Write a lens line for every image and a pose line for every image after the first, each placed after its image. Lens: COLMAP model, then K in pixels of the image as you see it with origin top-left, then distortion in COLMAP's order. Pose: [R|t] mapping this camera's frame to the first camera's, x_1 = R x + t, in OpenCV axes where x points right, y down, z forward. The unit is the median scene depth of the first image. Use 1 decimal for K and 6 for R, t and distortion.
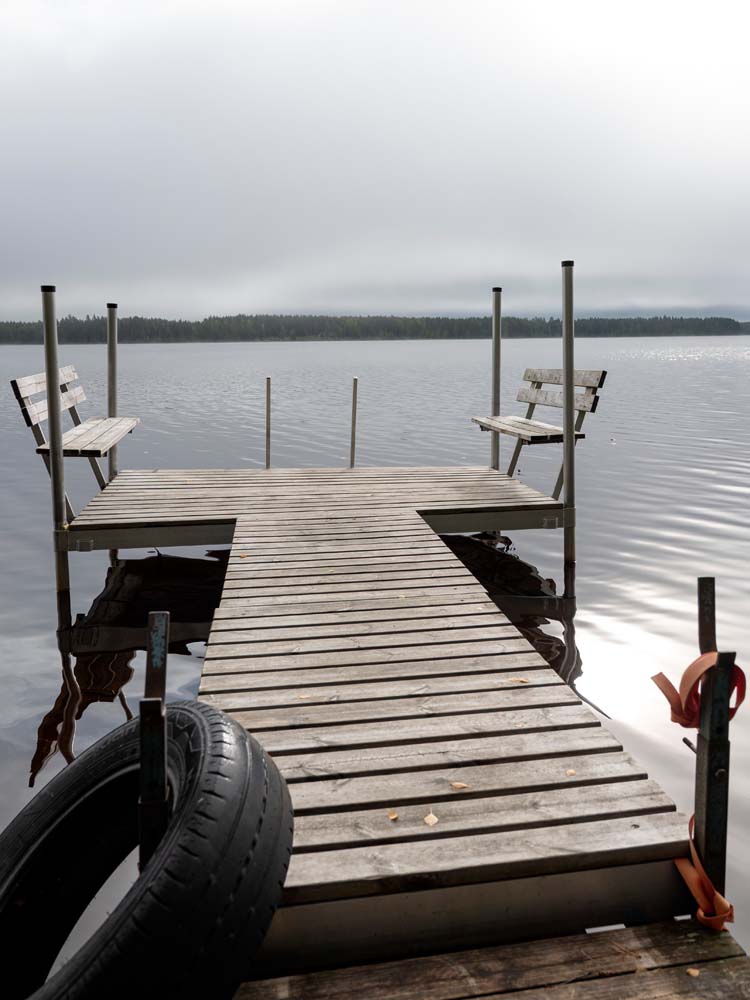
lens RADIAL K [[686.6, 0, 375.0], [0, 686.6, 500.0], [0, 0, 1]] dist [-0.004816, -0.000513]
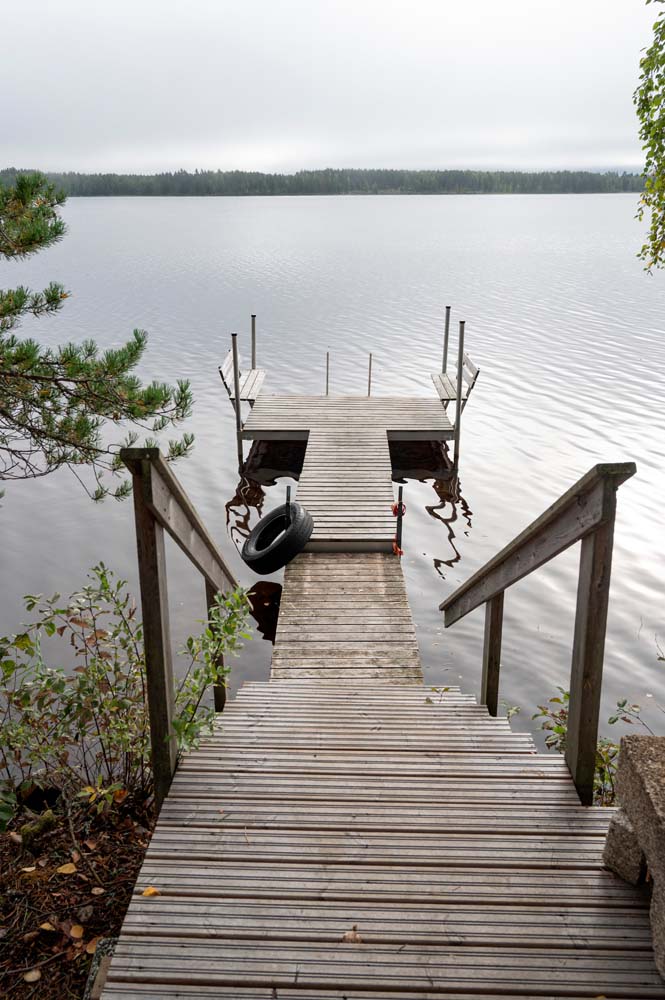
lens RADIAL K [[699.6, 0, 332.5], [0, 699.6, 500.0], [0, 0, 1]] dist [-0.000931, -0.000398]
pose [[0.981700, 0.077632, -0.173889, 0.308673], [-0.029047, 0.963492, 0.266158, -0.379230], [0.188203, -0.256236, 0.948115, -1.312386]]
